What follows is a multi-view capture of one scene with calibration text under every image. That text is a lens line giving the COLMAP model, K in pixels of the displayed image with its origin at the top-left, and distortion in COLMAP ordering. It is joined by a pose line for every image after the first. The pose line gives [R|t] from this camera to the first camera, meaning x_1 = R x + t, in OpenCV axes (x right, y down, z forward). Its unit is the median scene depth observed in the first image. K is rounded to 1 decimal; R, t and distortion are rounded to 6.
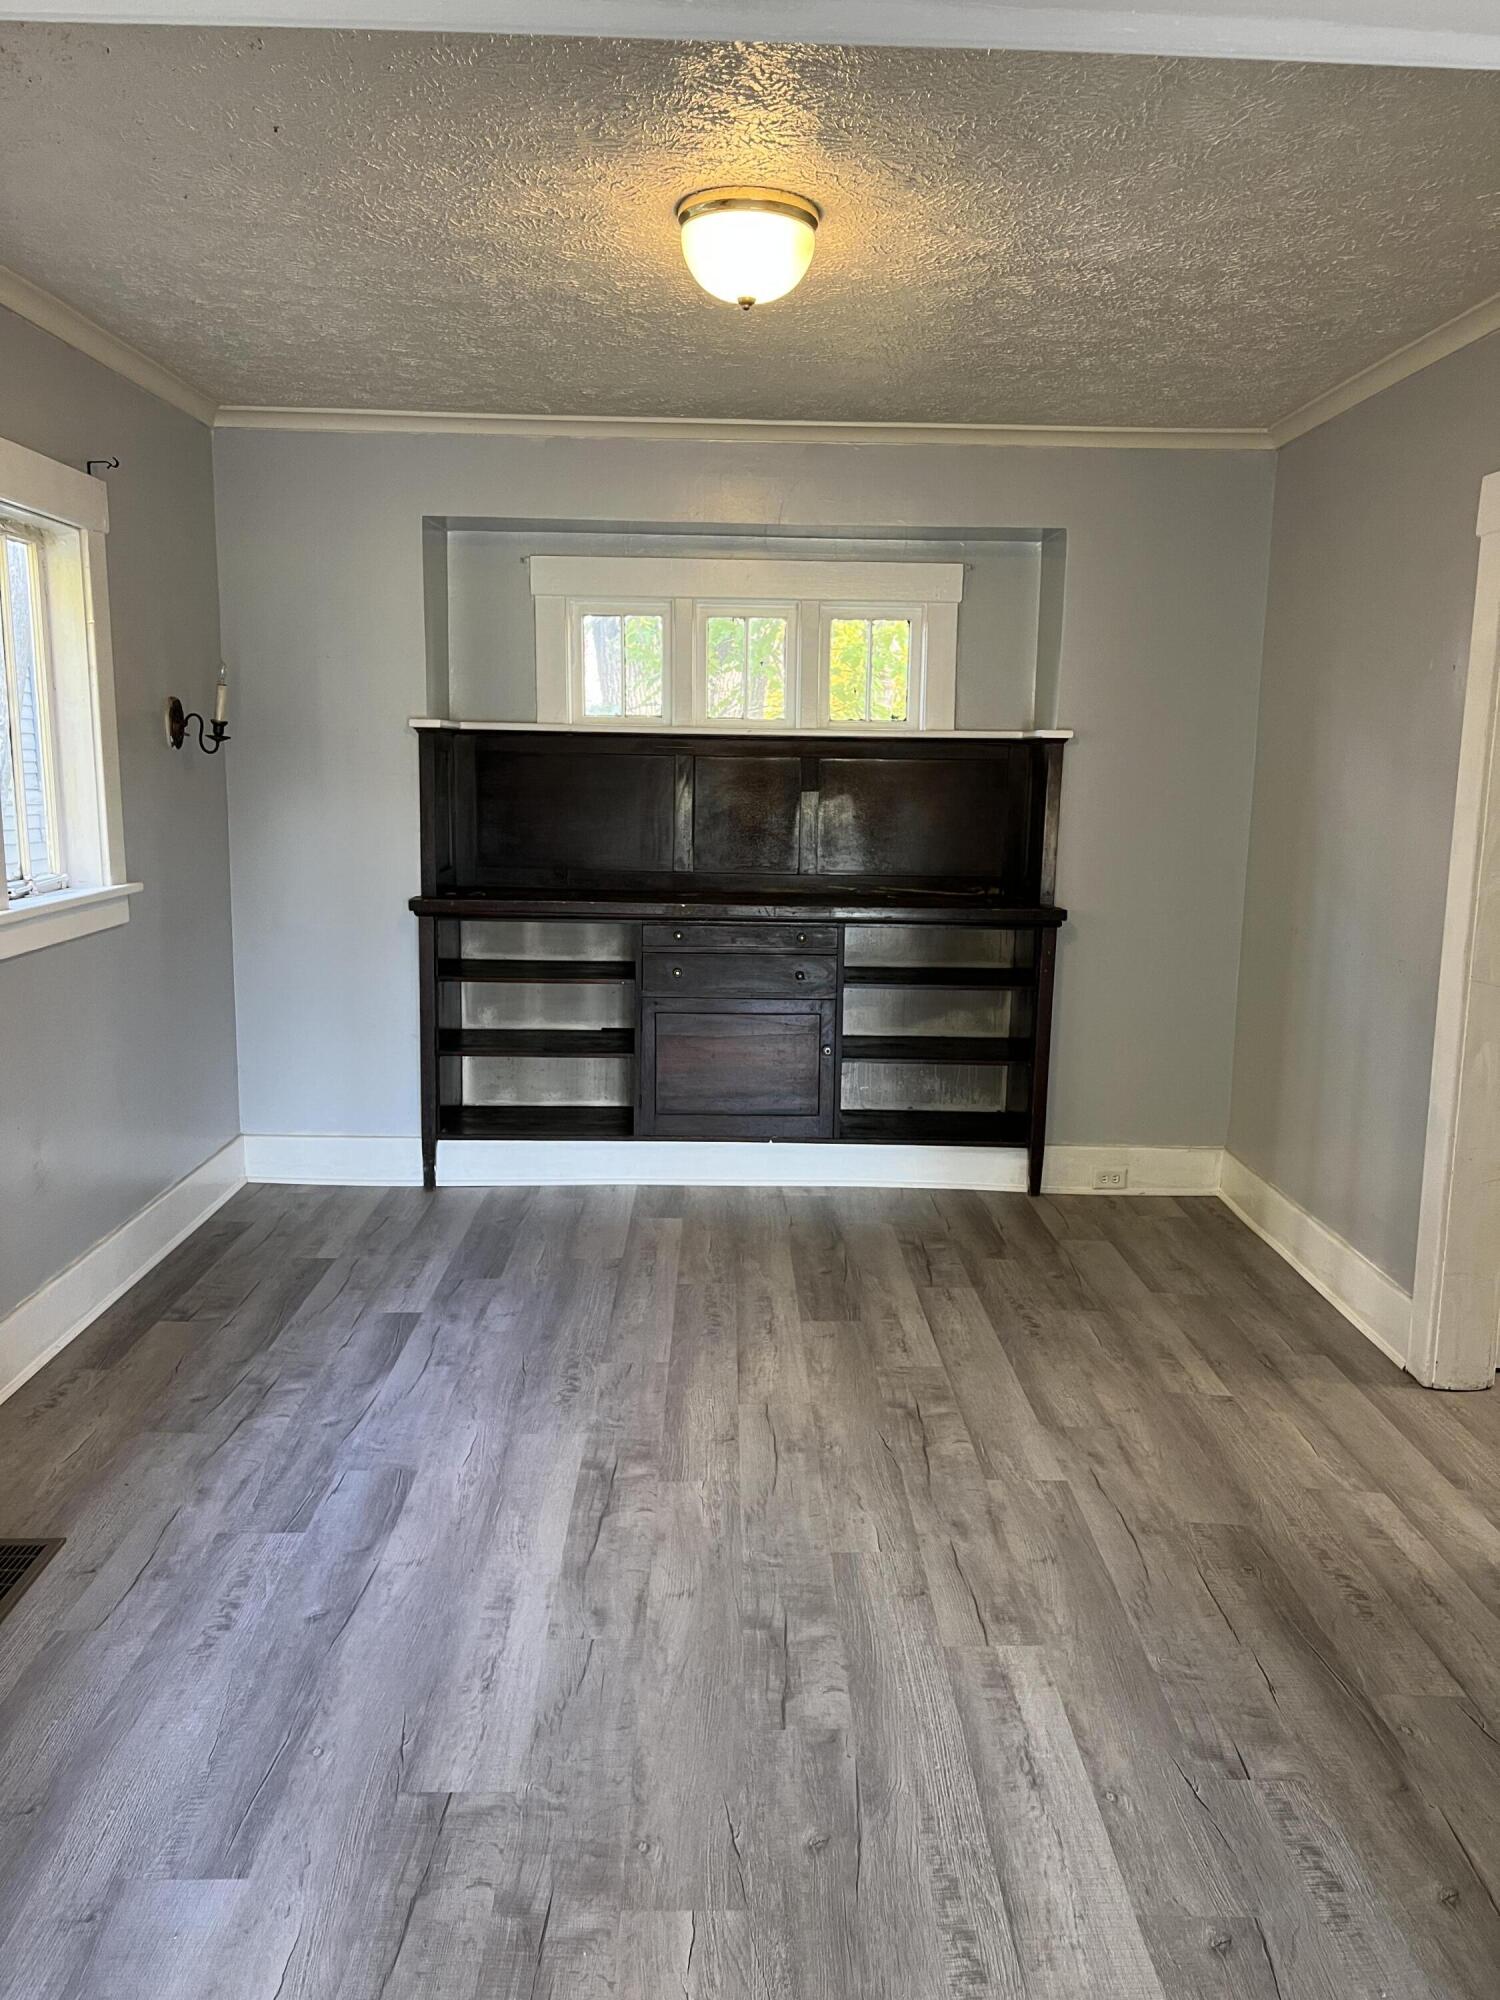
lens RADIAL K [[1534.8, 0, 745.7], [0, 1534.8, 995.4], [0, 0, 1]] dist [0.008526, -0.004408]
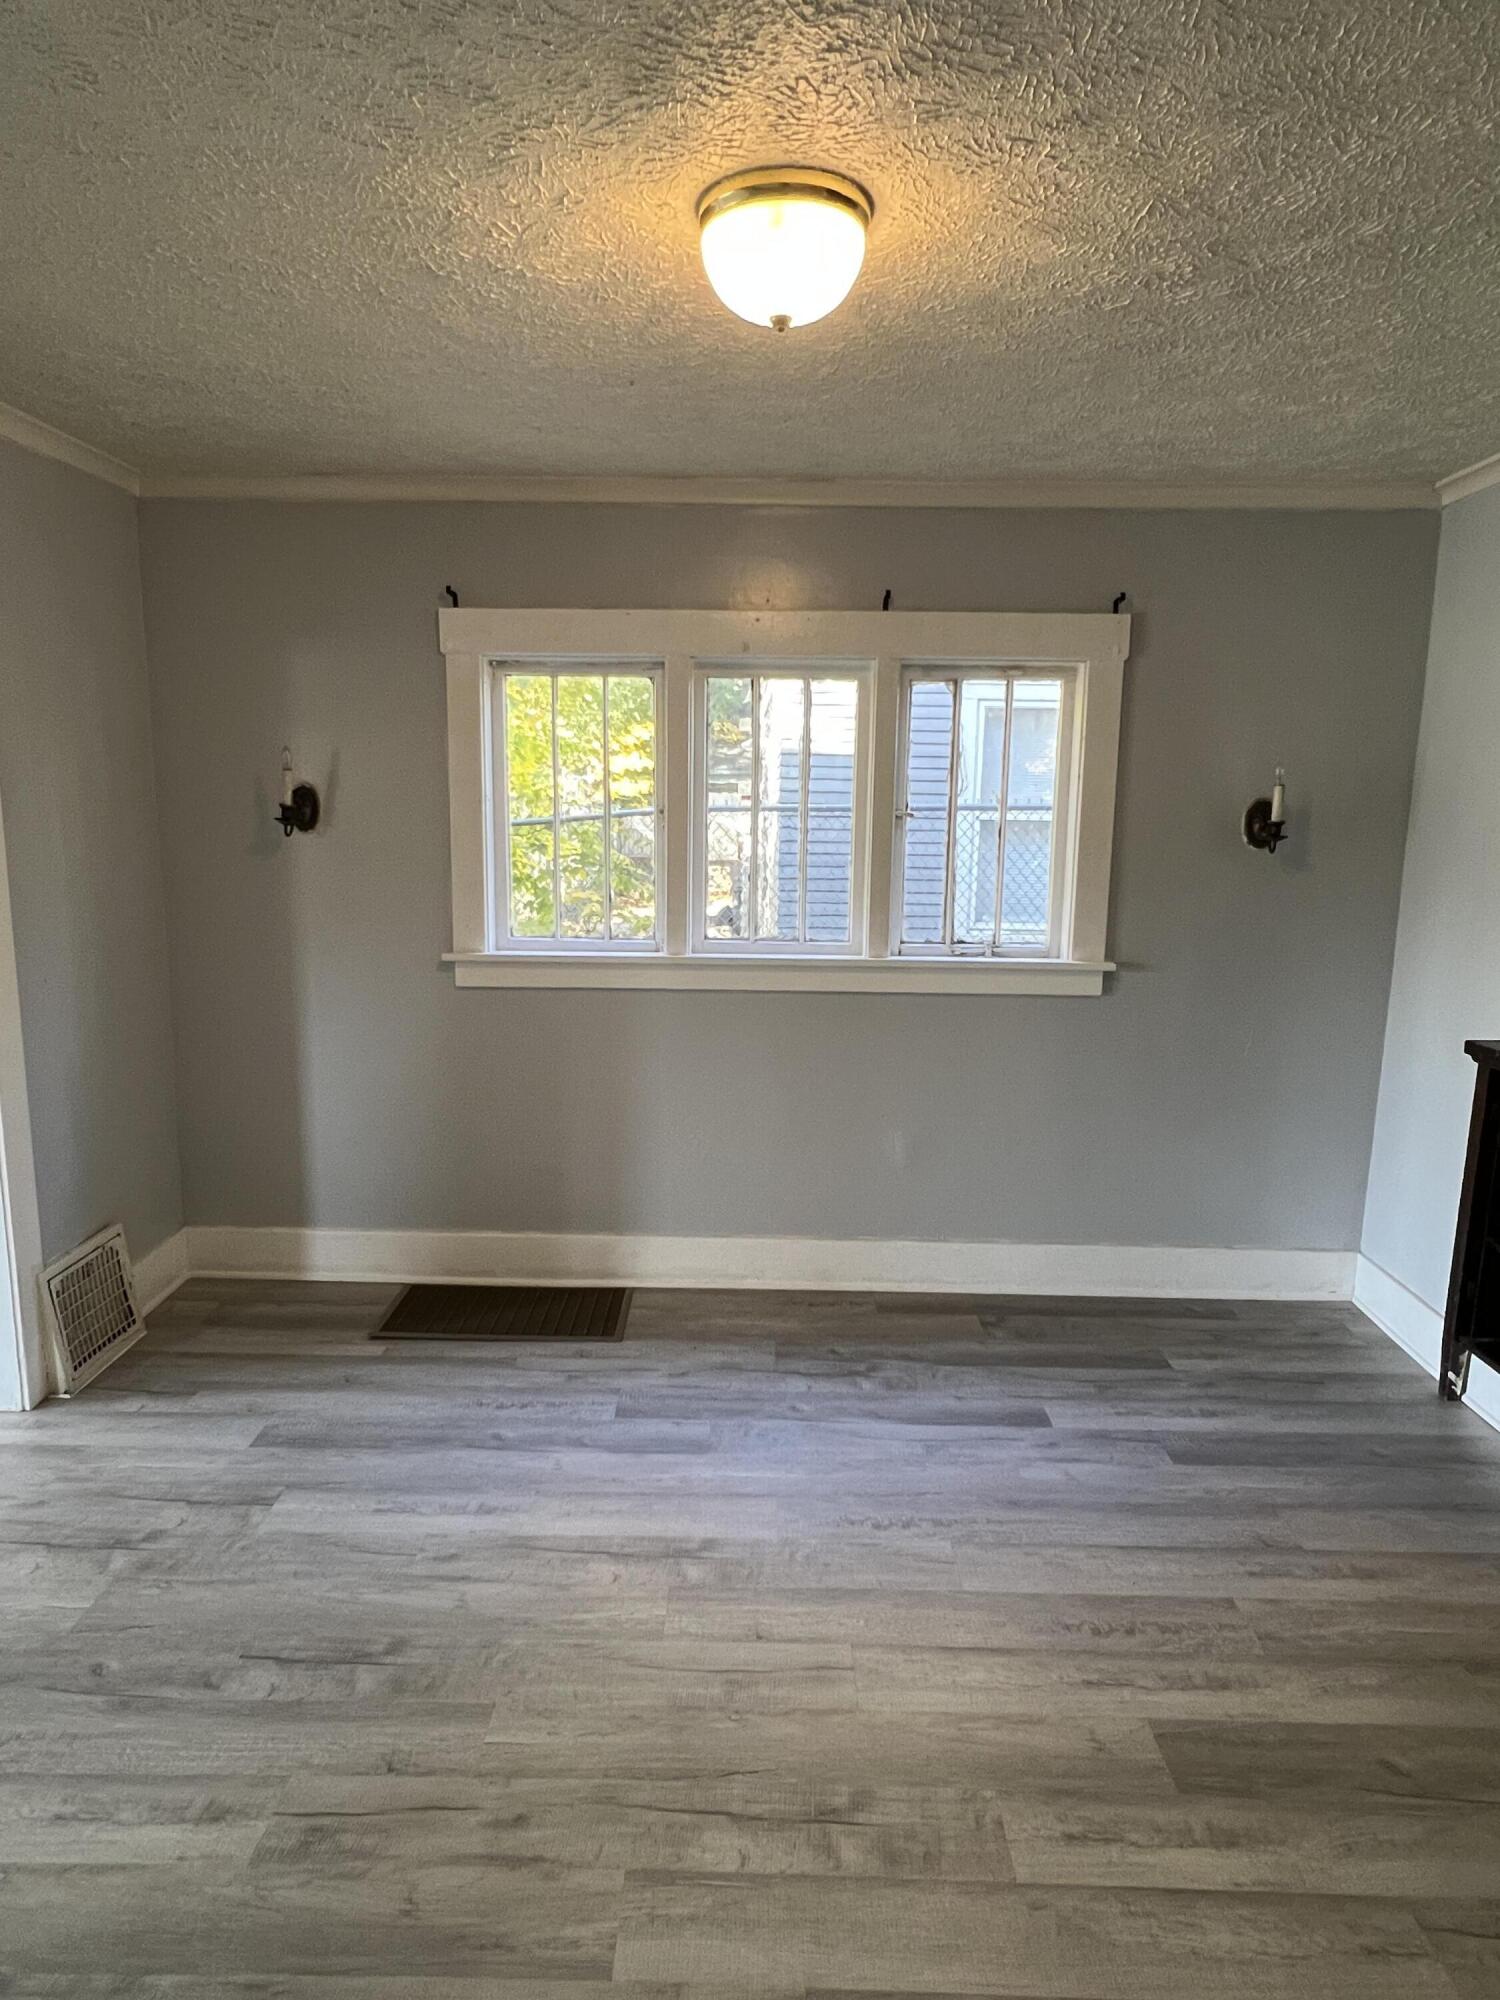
lens RADIAL K [[1164.8, 0, 739.7], [0, 1164.8, 1002.8], [0, 0, 1]] dist [0.001351, 0.002178]
pose [[-0.029001, 0.161326, -0.986475, 0.664450], [-0.172654, 0.971248, 0.163912, -0.199499], [0.984555, 0.175073, -0.000314, 1.016347]]
